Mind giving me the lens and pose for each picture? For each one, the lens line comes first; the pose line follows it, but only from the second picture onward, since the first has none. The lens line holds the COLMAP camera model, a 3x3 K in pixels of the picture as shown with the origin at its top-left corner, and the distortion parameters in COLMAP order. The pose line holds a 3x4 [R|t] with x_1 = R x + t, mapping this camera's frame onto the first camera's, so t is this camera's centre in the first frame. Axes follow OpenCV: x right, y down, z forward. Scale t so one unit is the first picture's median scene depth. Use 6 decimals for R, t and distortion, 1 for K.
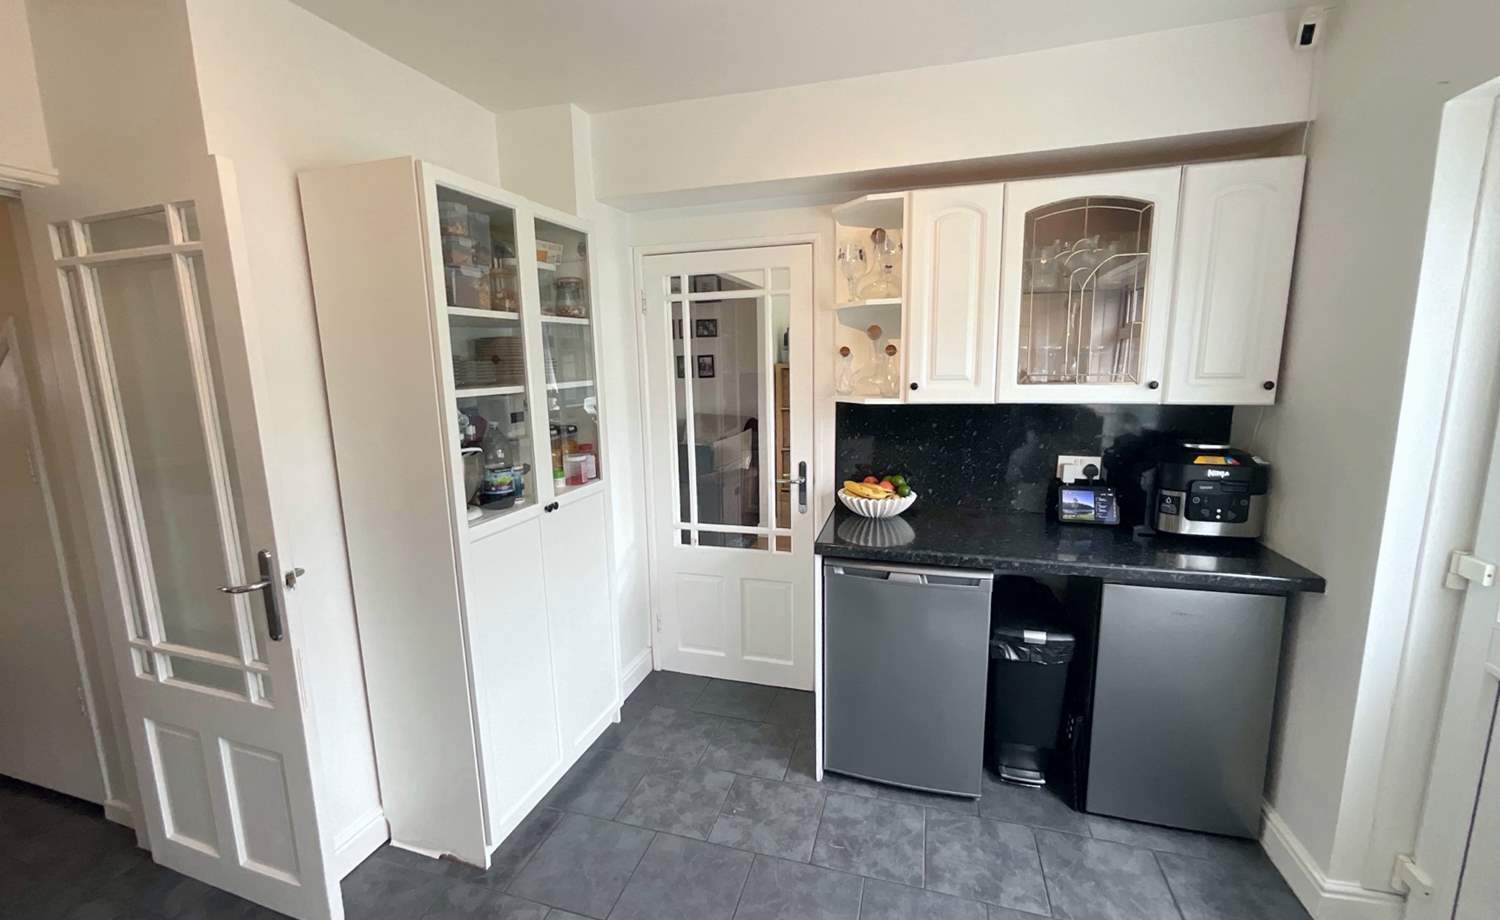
lens RADIAL K [[607.4, 0, 750.0], [0, 607.4, 460.0], [0, 0, 1]] dist [-0.007111, 0.003144]
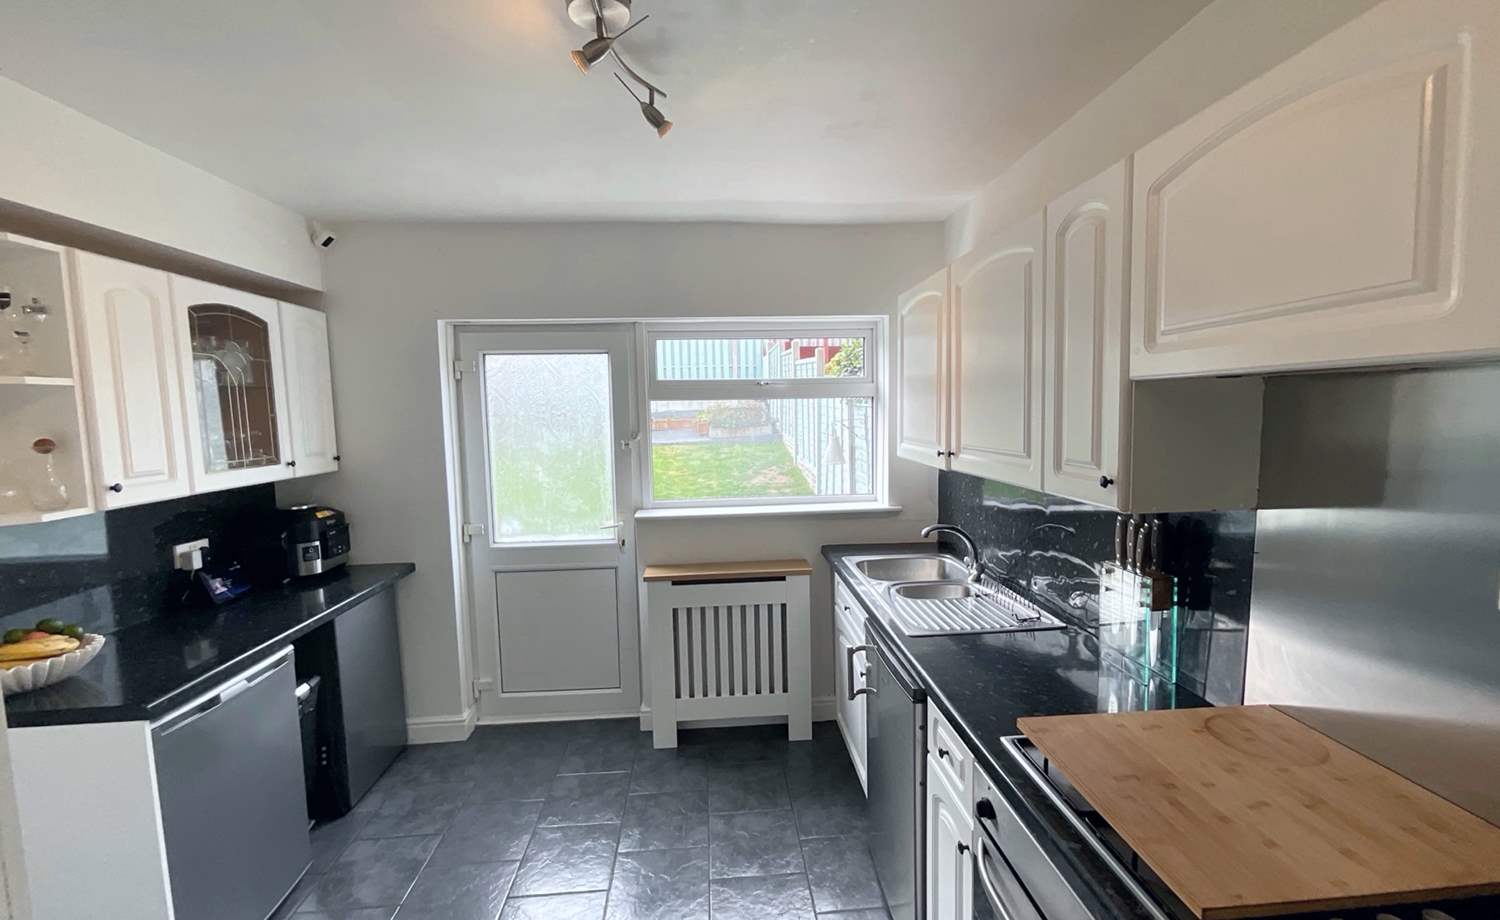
lens RADIAL K [[607.4, 0, 750.0], [0, 607.4, 460.0], [0, 0, 1]] dist [-0.007111, 0.003144]
pose [[-0.356278, -0.056097, 0.932694, -0.841574], [0.179694, 0.975450, 0.127310, -0.117331], [-0.916938, 0.212957, -0.337451, 0.530992]]
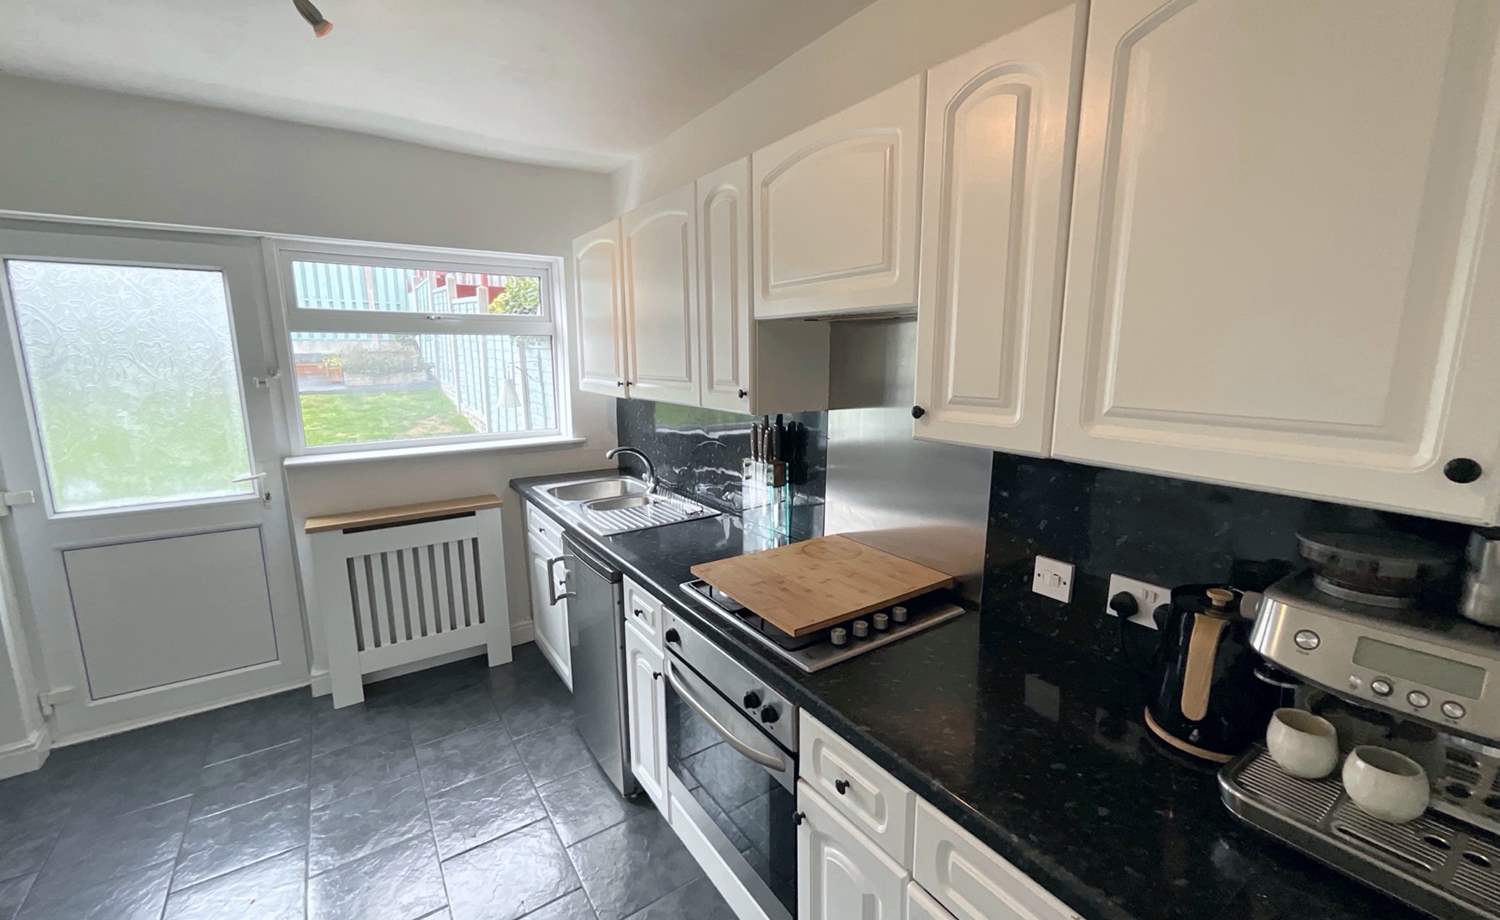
lens RADIAL K [[607.4, 0, 750.0], [0, 607.4, 460.0], [0, 0, 1]] dist [-0.007111, 0.003144]
pose [[-0.781593, -0.089811, 0.617289, -0.957706], [0.117930, 0.950461, 0.287606, -0.108113], [-0.612539, 0.297588, -0.732282, 0.660747]]
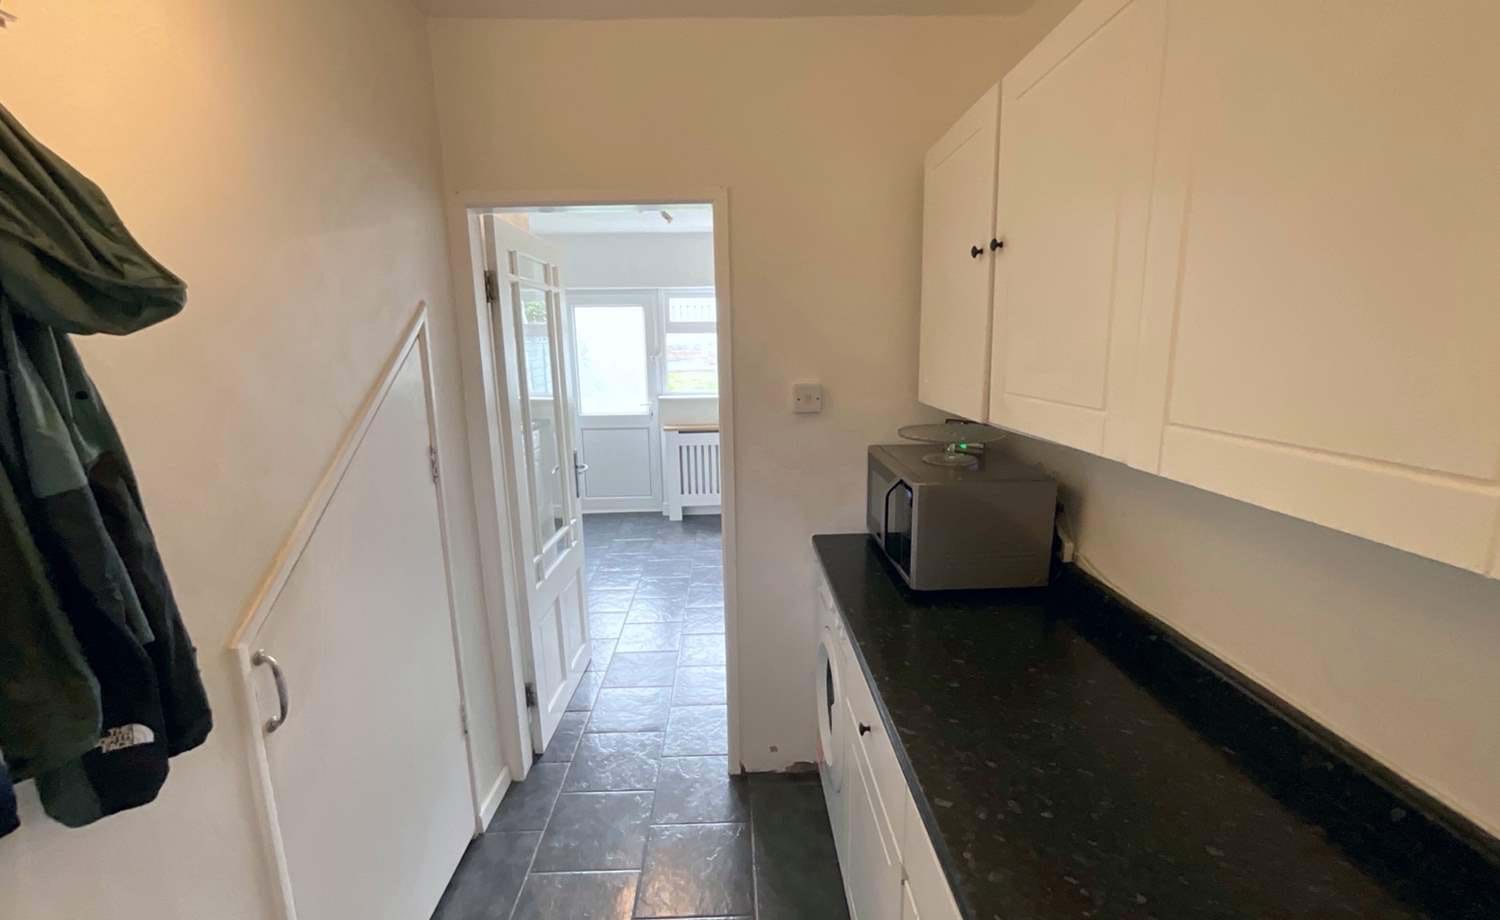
lens RADIAL K [[607.4, 0, 750.0], [0, 607.4, 460.0], [0, 0, 1]] dist [-0.007111, 0.003144]
pose [[-0.317587, -0.144413, 0.937168, -2.136305], [0.184072, 0.960145, 0.210332, -0.068333], [-0.930191, 0.239305, -0.278347, 0.769823]]
